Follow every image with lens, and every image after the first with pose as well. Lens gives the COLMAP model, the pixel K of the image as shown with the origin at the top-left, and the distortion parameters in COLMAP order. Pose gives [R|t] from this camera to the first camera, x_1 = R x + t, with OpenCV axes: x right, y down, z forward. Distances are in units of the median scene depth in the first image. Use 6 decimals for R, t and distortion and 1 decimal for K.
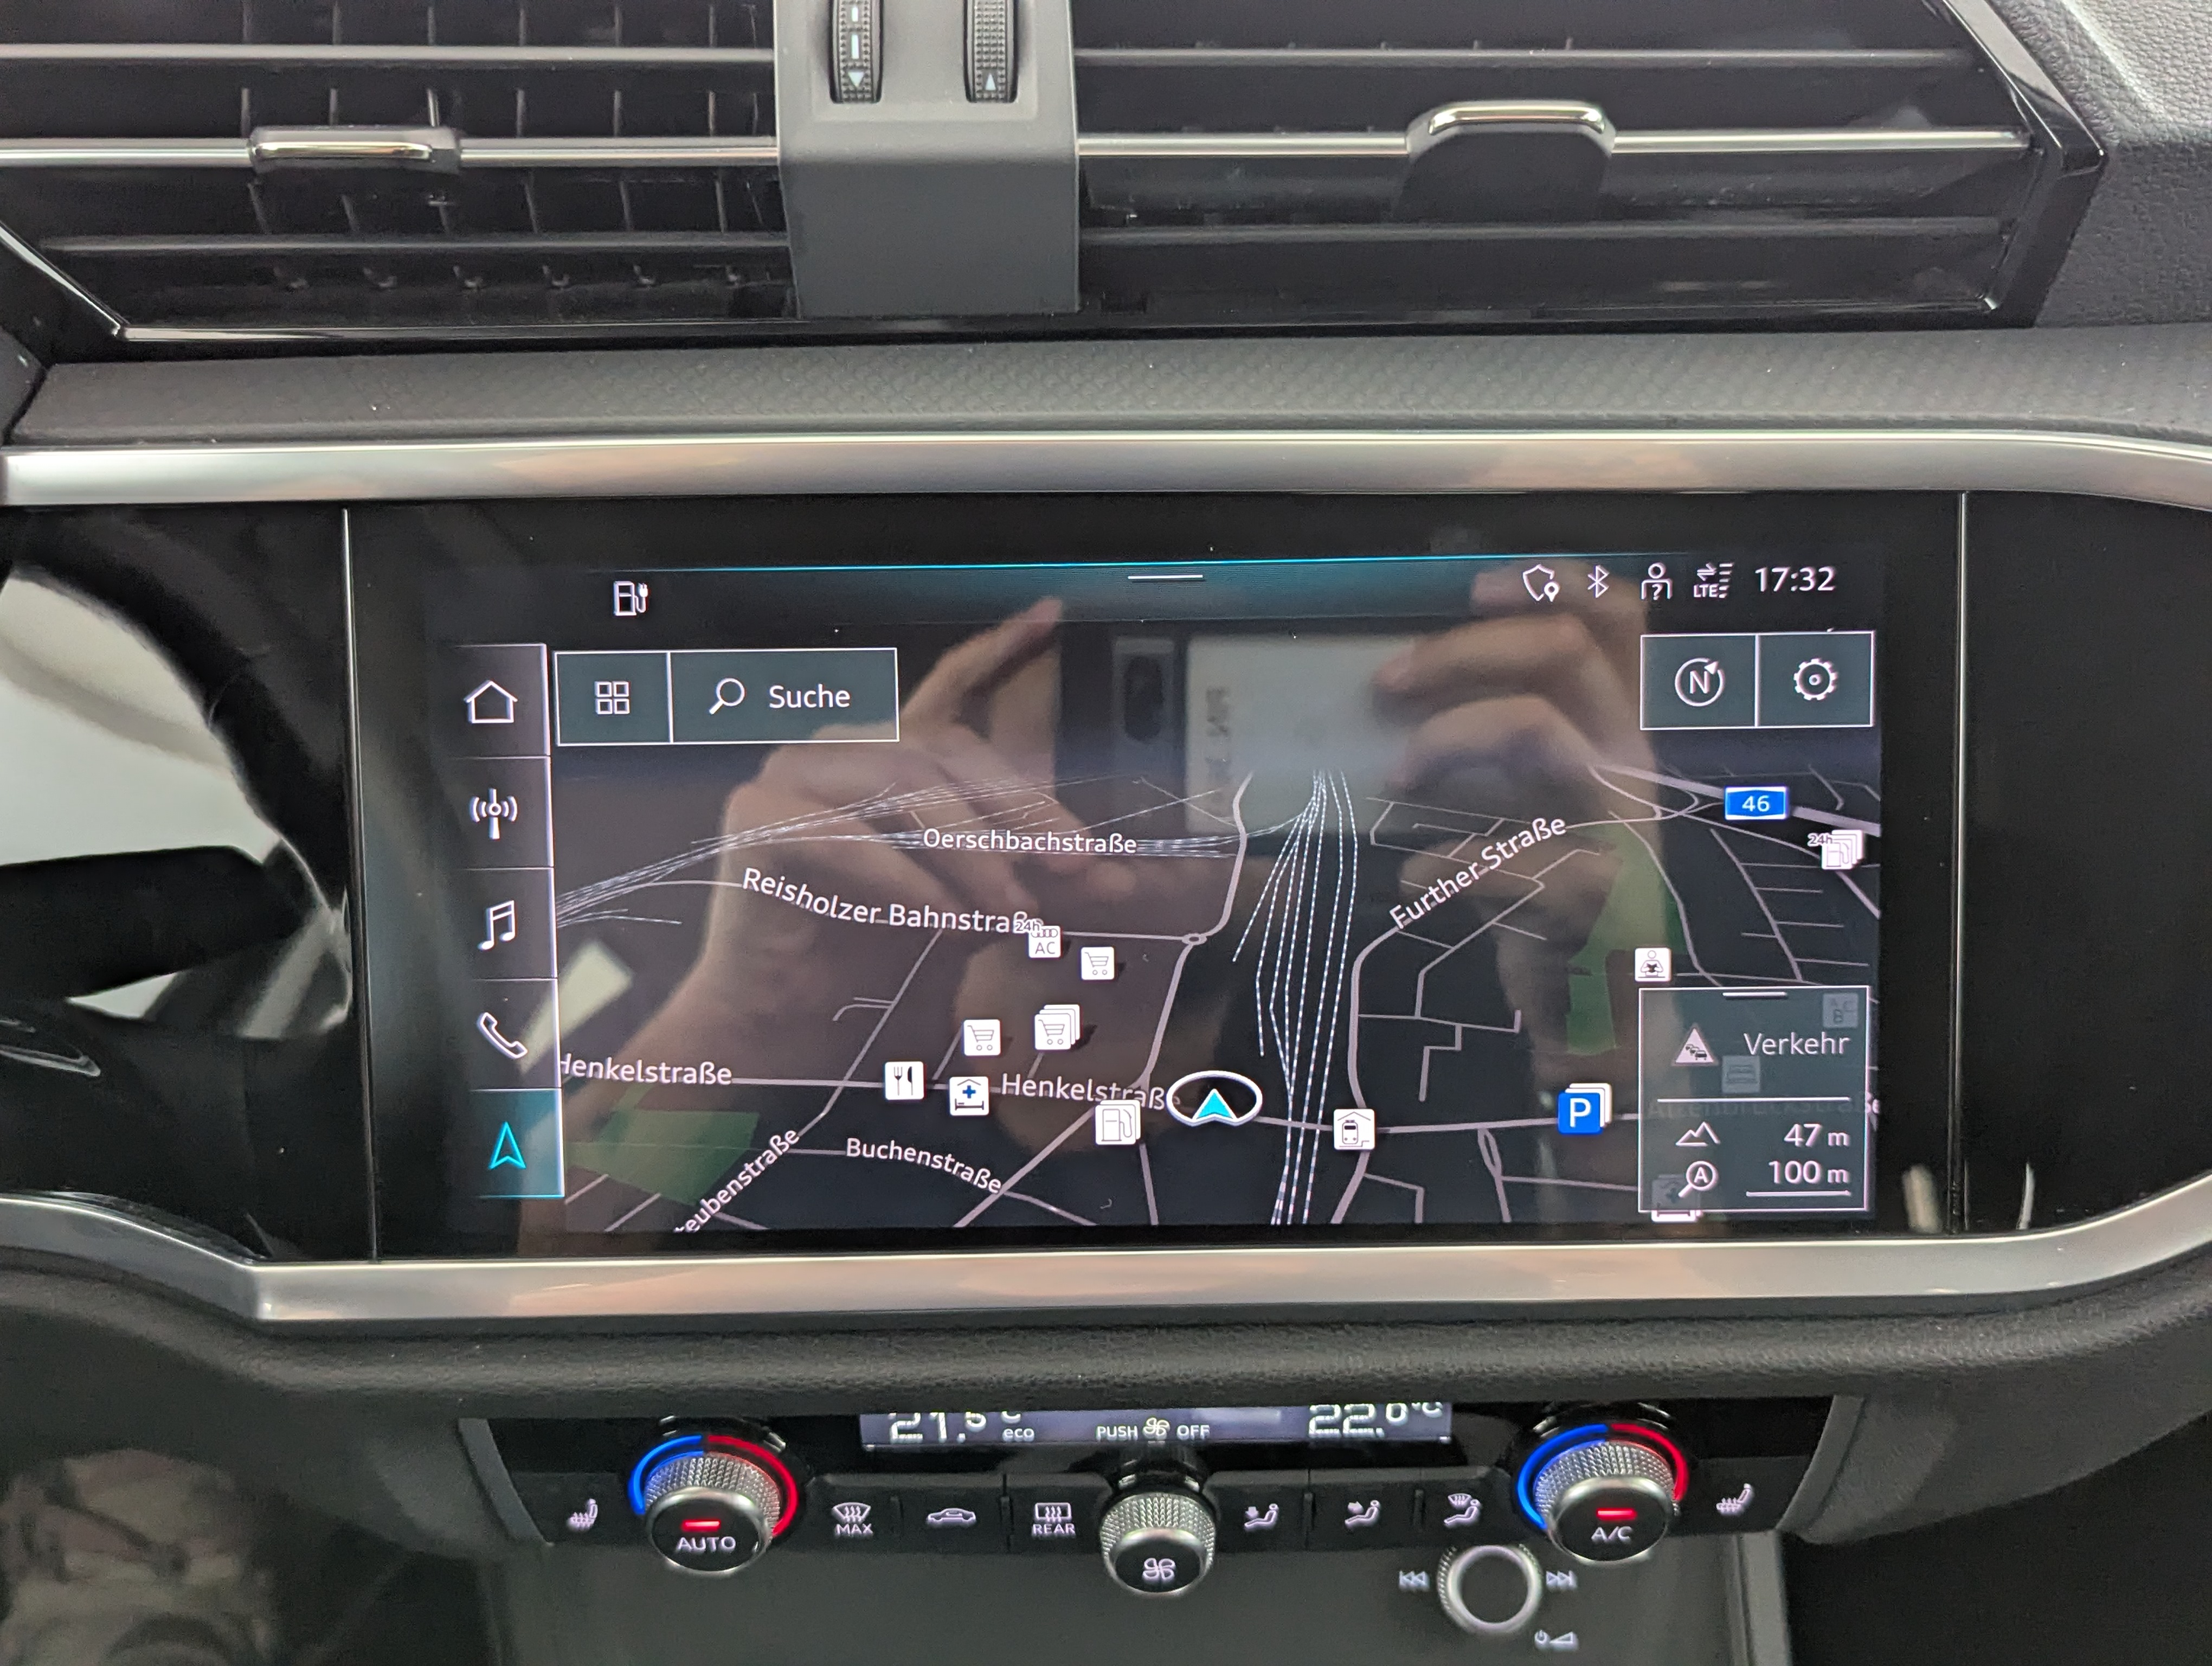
lens RADIAL K [[2154.2, 0, 1078.0], [0, 2154.2, 818.9], [0, 0, 1]] dist [0.064604, -0.111413]
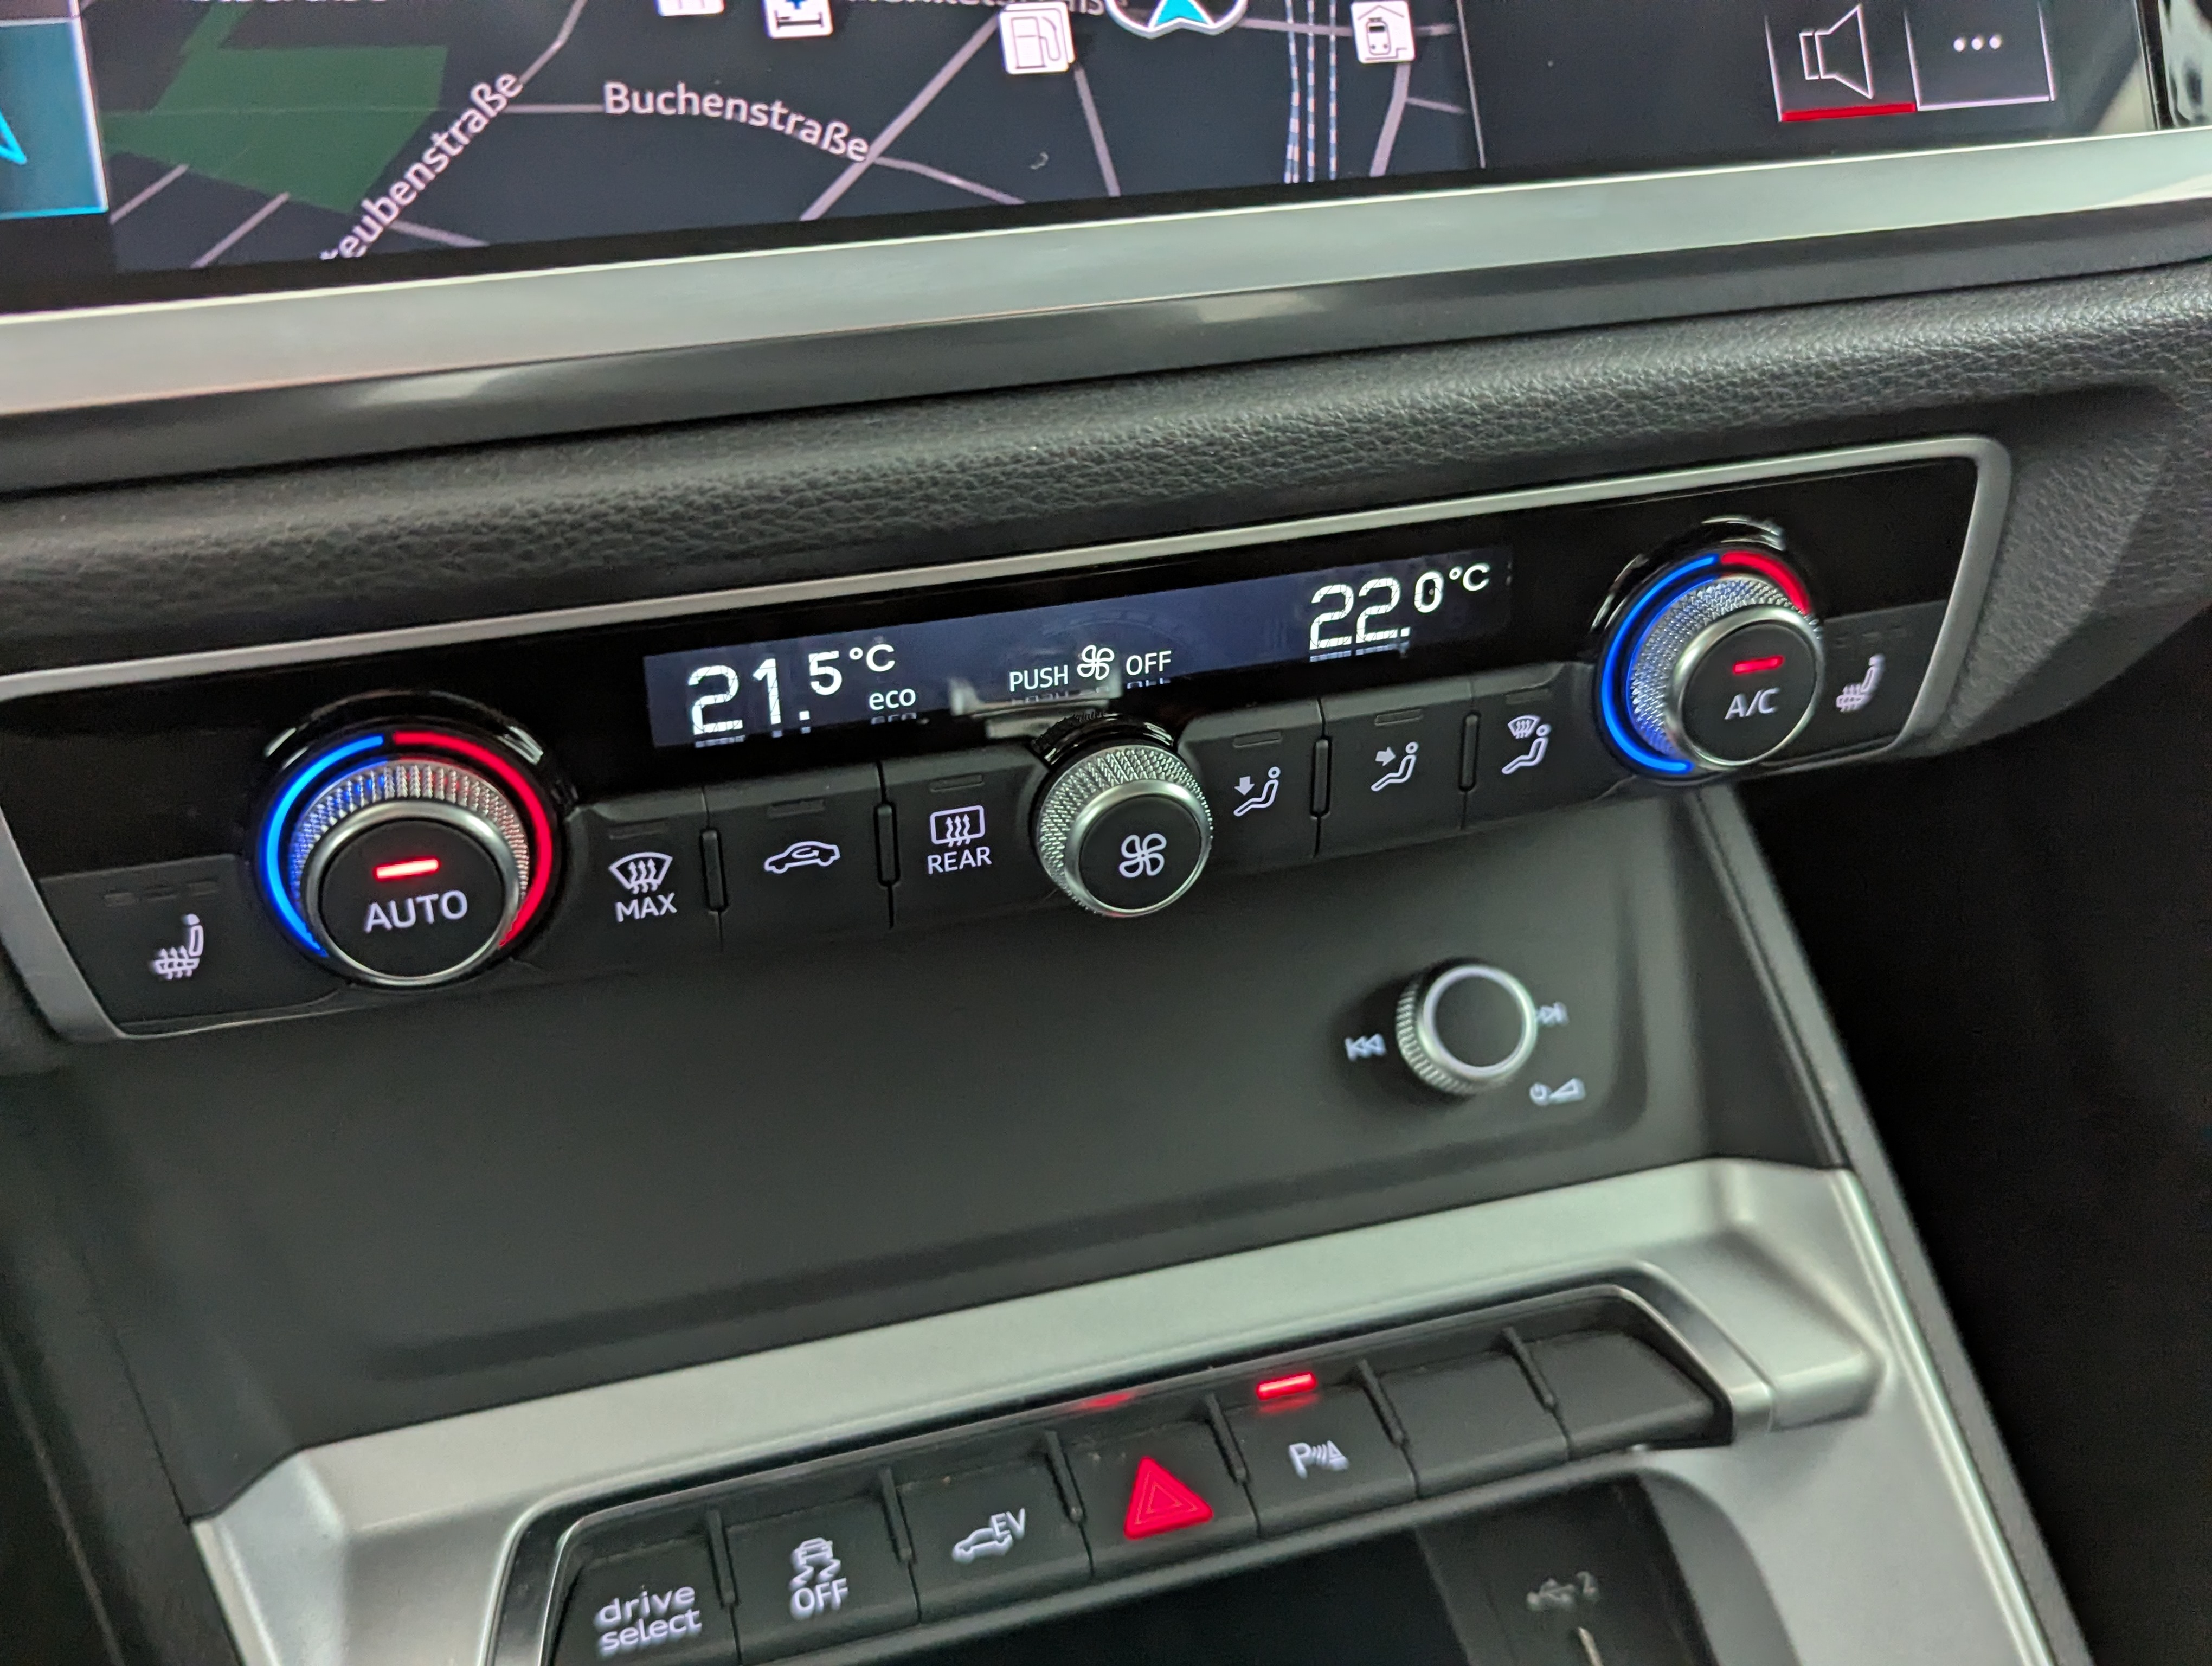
lens RADIAL K [[2265.2, 0, 1100.1], [0, 2265.2, 752.0], [0, 0, 1]] dist [0.014017, -0.003475]
pose [[0.954505, -0.125324, 0.270580, -0.169101], [0.148608, 0.986606, -0.067269, 0.393618], [-0.258526, 0.104419, 0.960344, 0.379180]]
